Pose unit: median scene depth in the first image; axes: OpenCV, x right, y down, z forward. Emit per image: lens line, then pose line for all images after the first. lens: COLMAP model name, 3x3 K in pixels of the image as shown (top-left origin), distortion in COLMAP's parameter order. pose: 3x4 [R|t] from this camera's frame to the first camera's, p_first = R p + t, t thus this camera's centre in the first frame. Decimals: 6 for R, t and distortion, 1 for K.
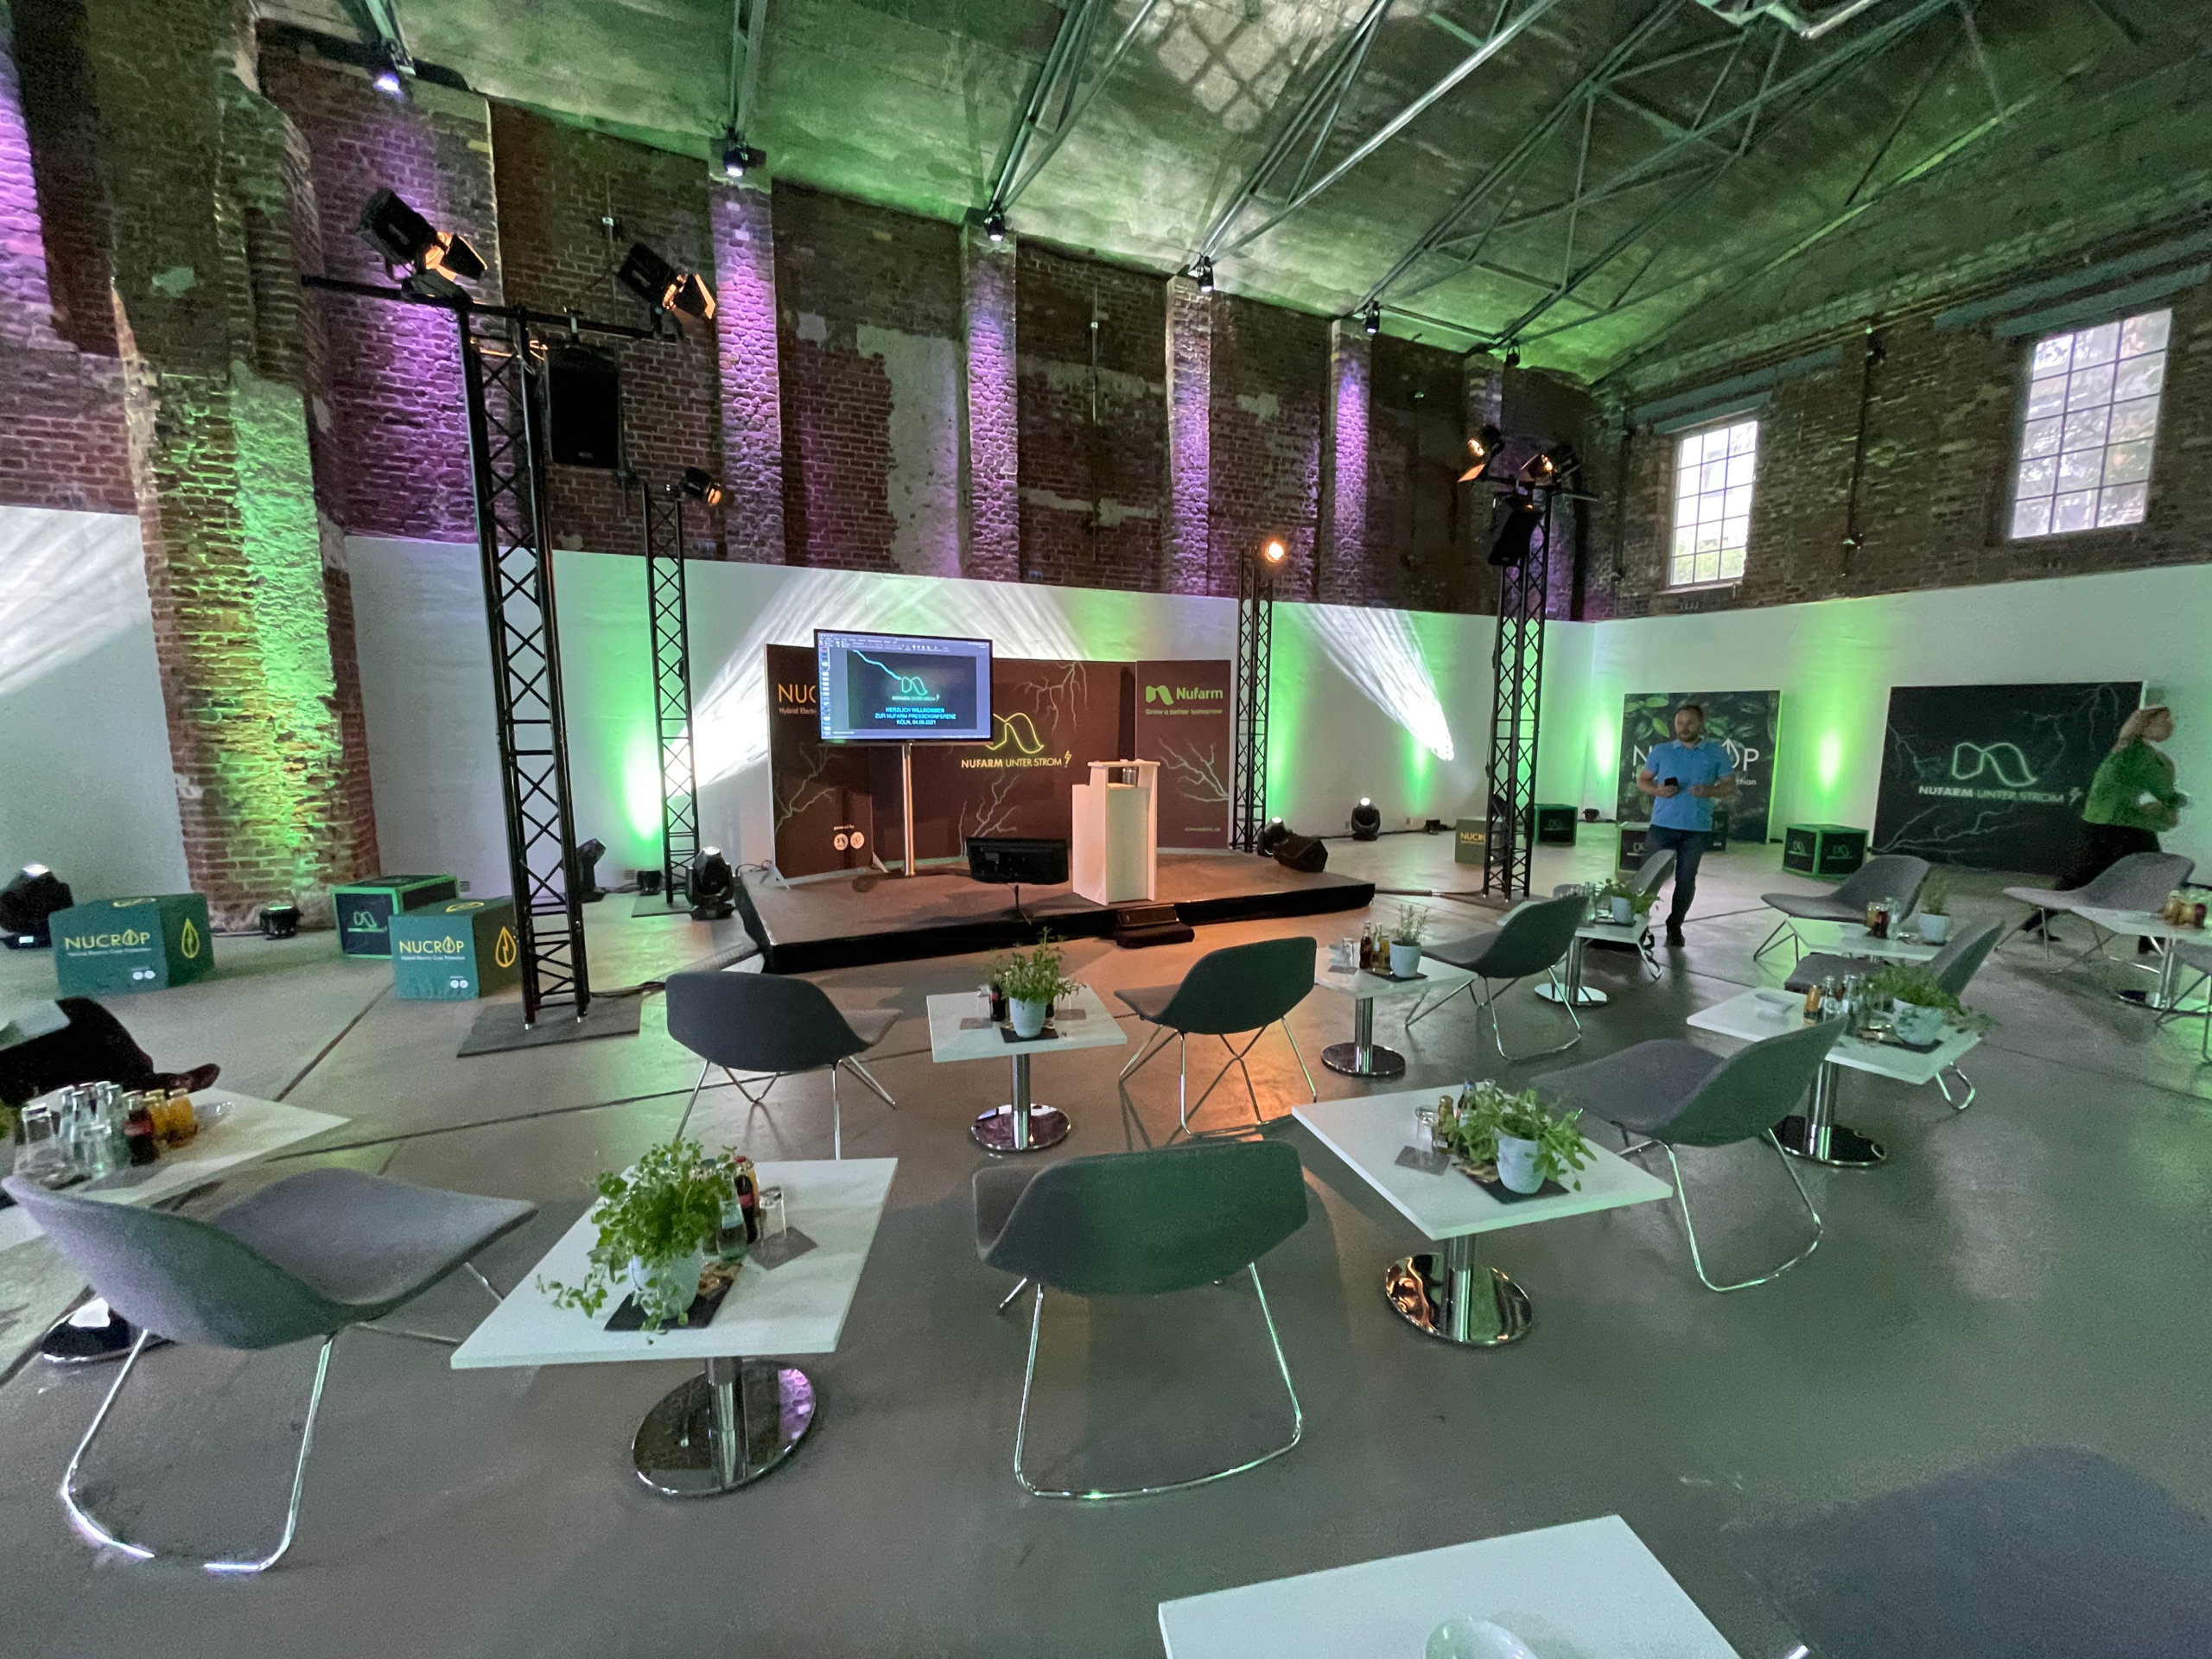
lens RADIAL K [[892.2, 0, 1104.4], [0, 892.2, 833.9], [0, 0, 1]] dist [-0.005541, 0.000373]
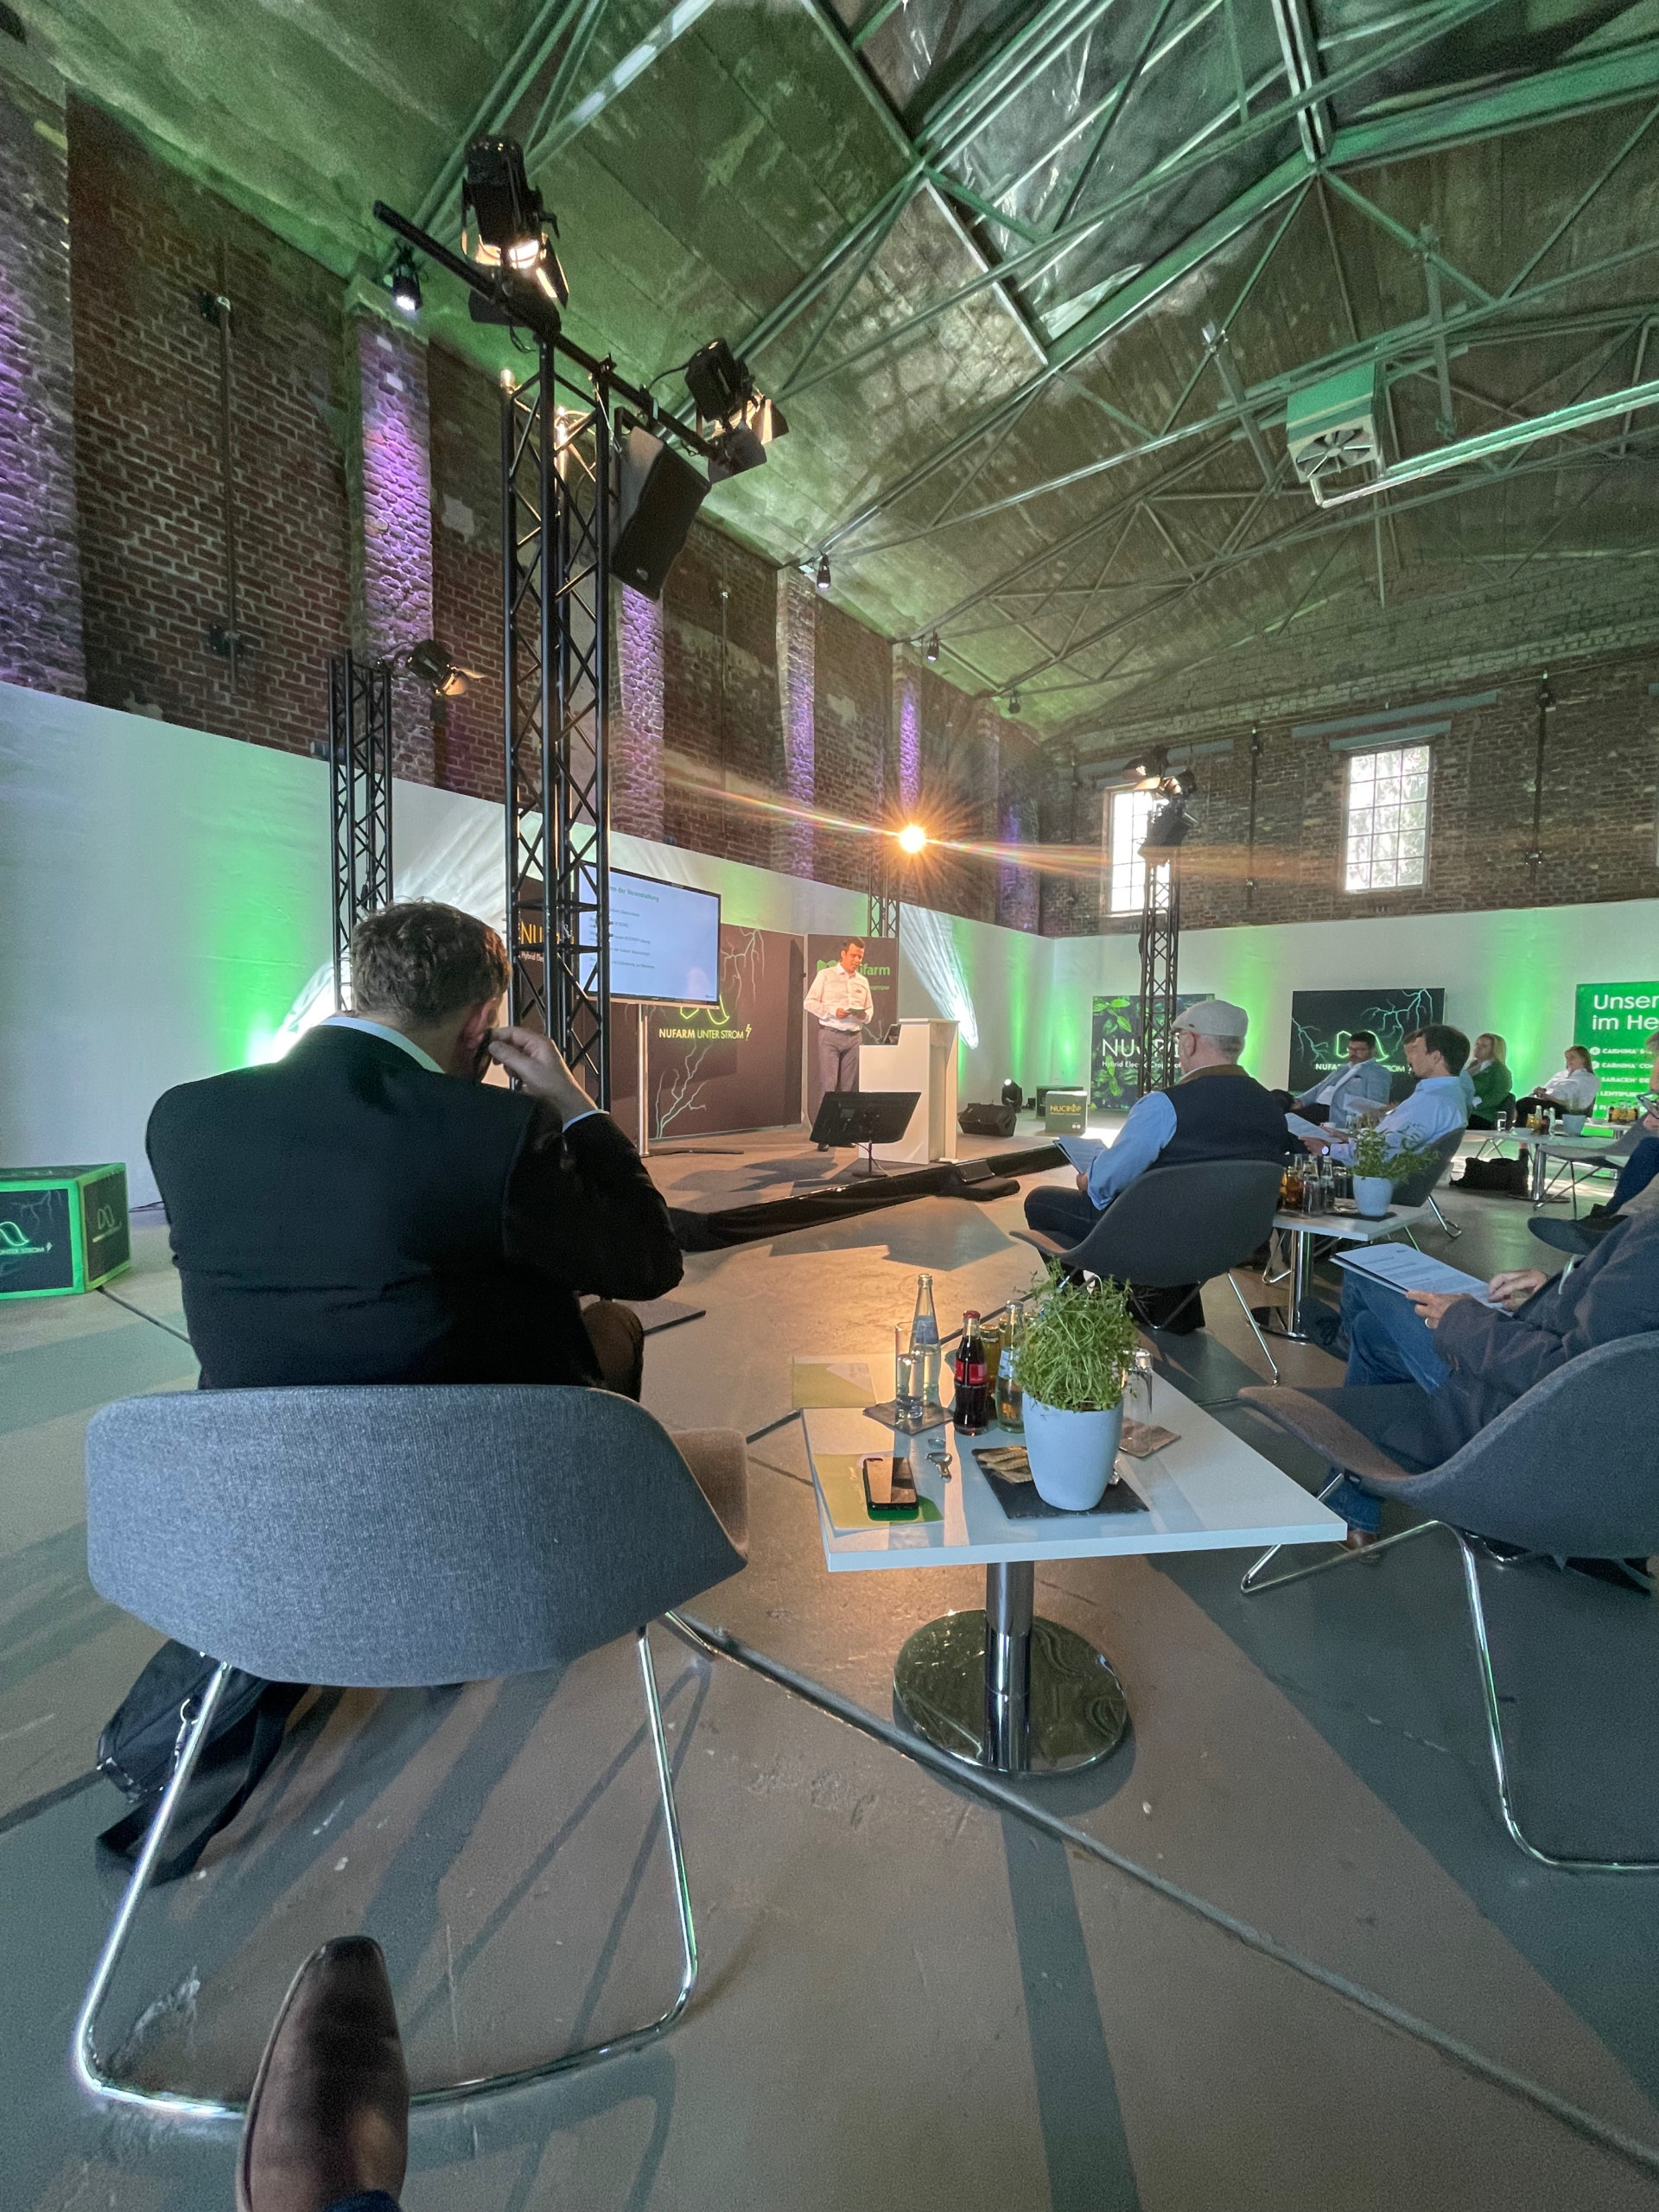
lens RADIAL K [[889.1, 0, 829.5], [0, 889.1, 1106.0], [0, 0, 1]] dist [-0.002607, 0.001073]
pose [[0.896636, -0.021278, 0.442256, -0.333205], [0.045591, 0.997972, -0.044417, 0.034736], [-0.440414, 0.059989, 0.895788, 0.105572]]
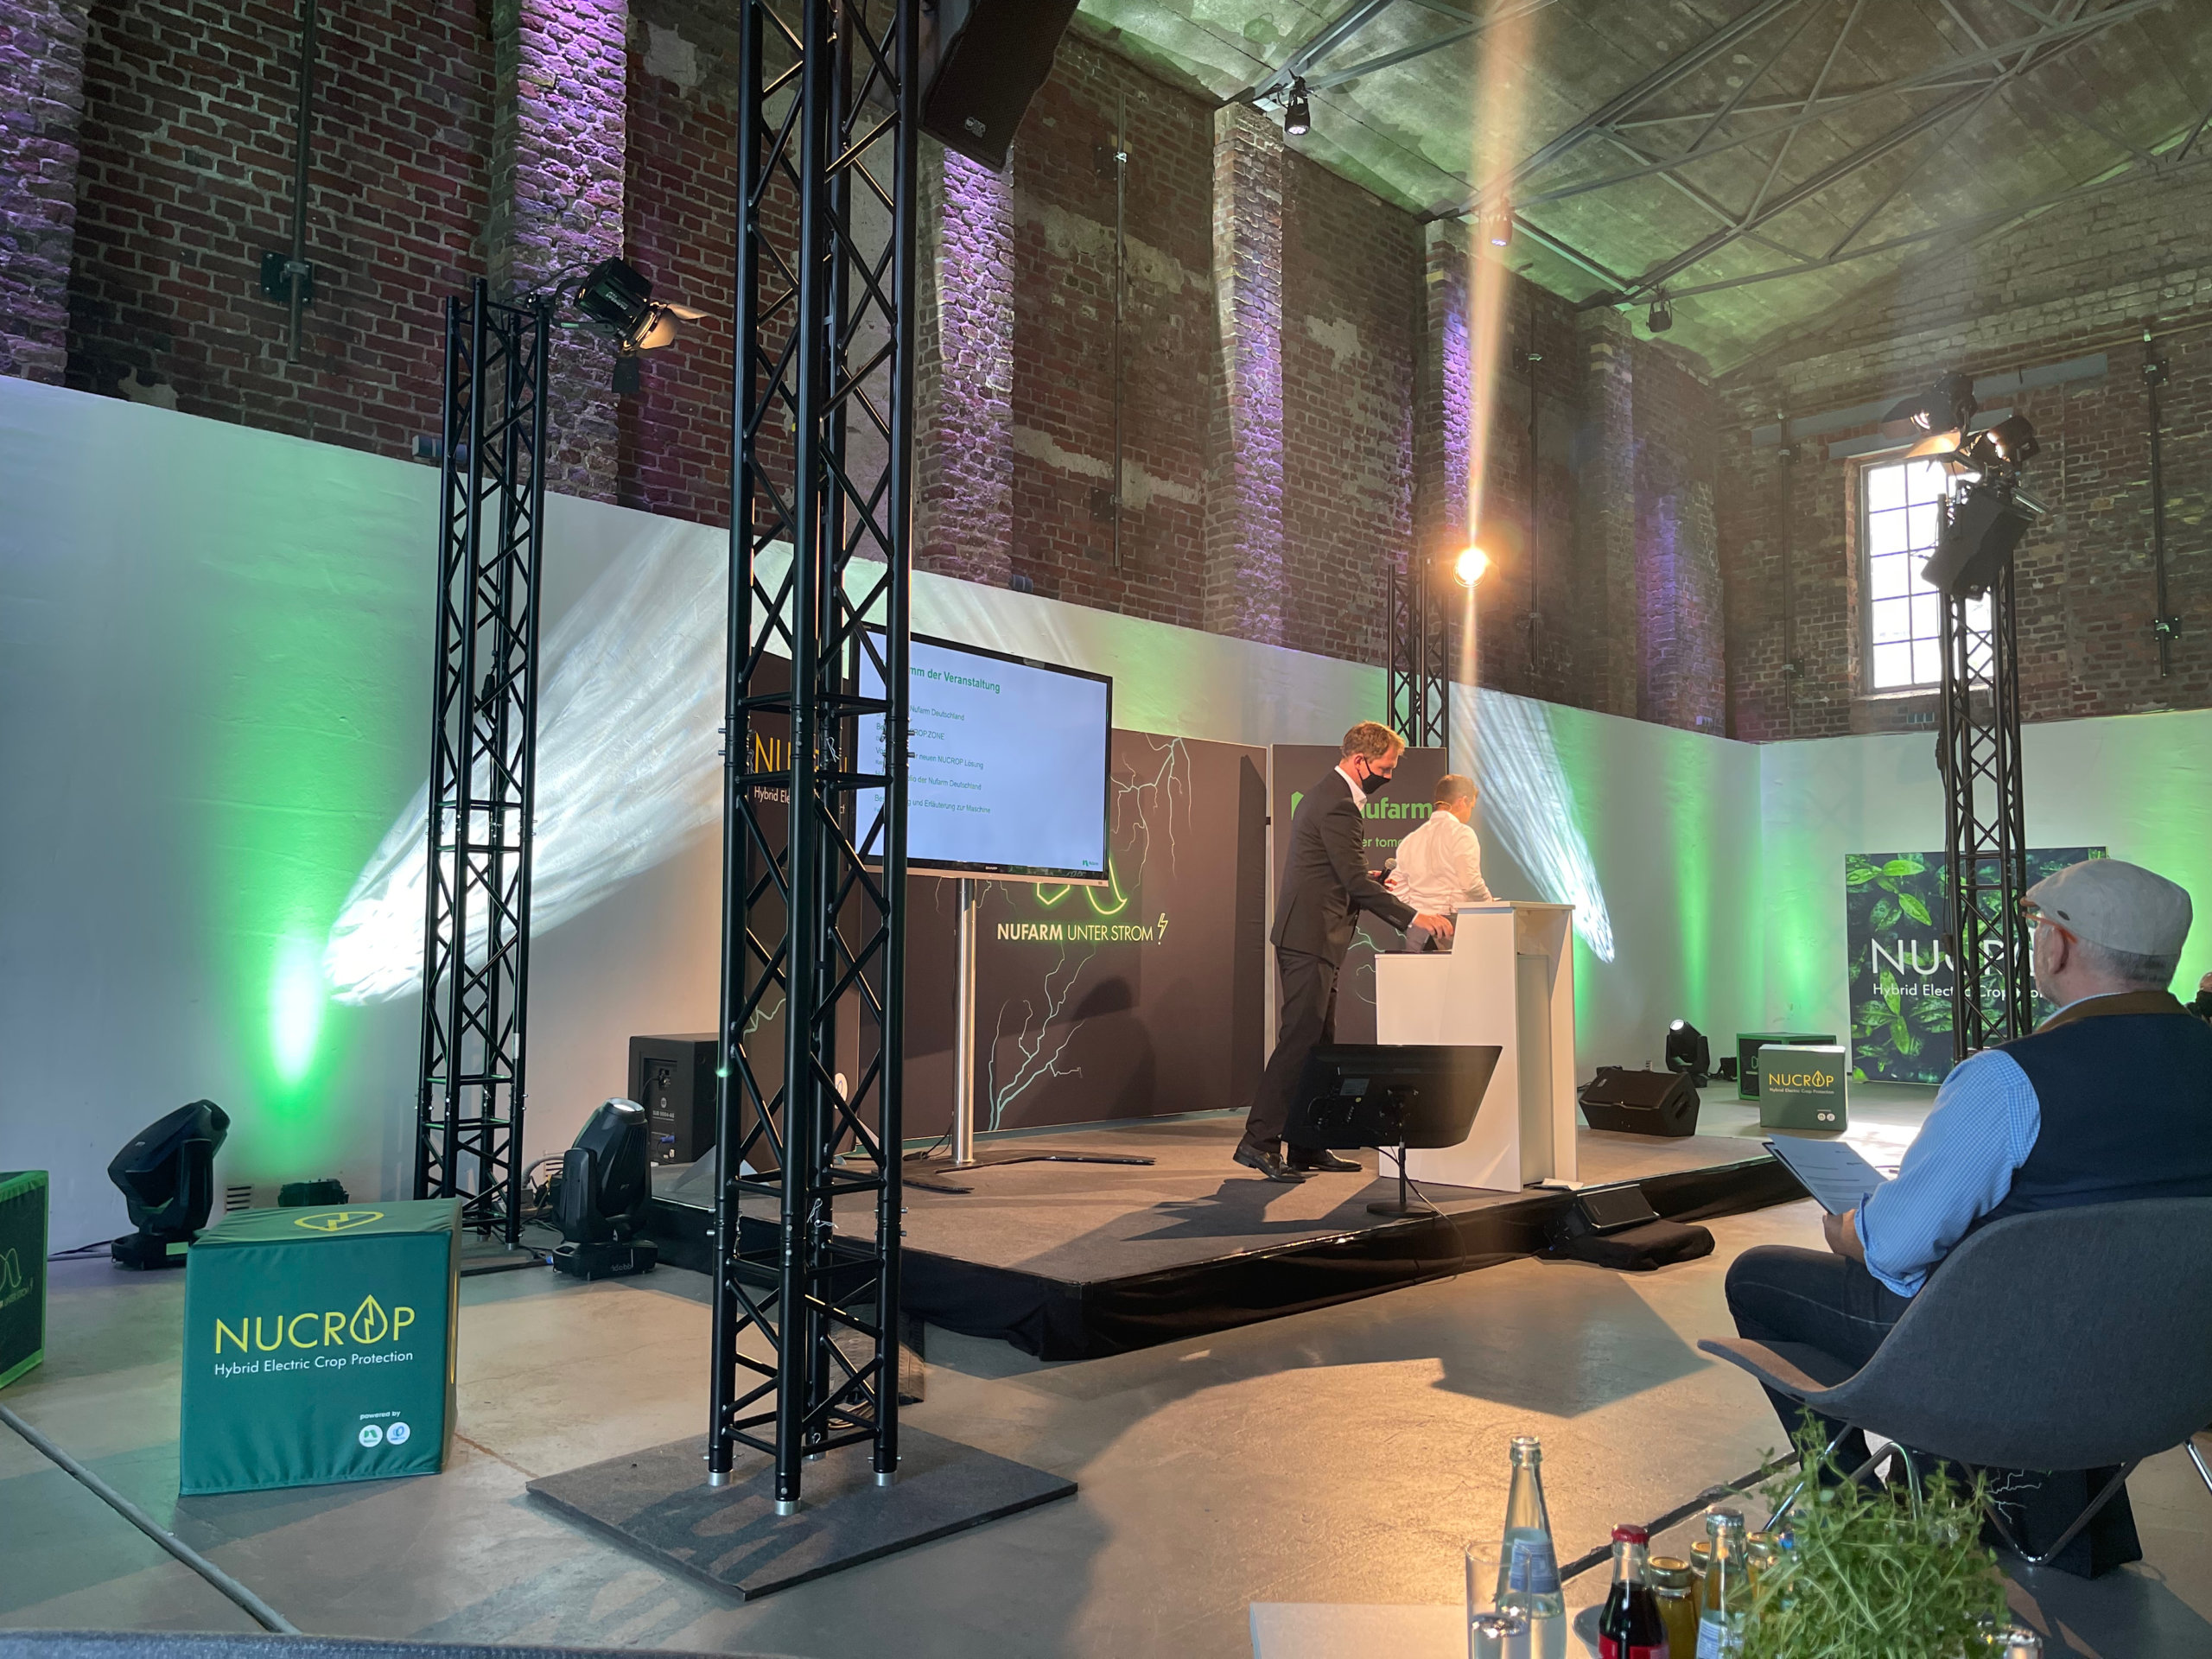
lens RADIAL K [[1669.6, 0, 1102.7], [0, 1669.6, 828.5], [0, 0, 1]] dist [0.081956, -0.111864]
pose [[0.945703, 0.029256, 0.323714, -0.330751], [0.034700, 0.981161, -0.190048, 0.033314], [-0.323176, 0.190962, 0.926872, 0.109997]]
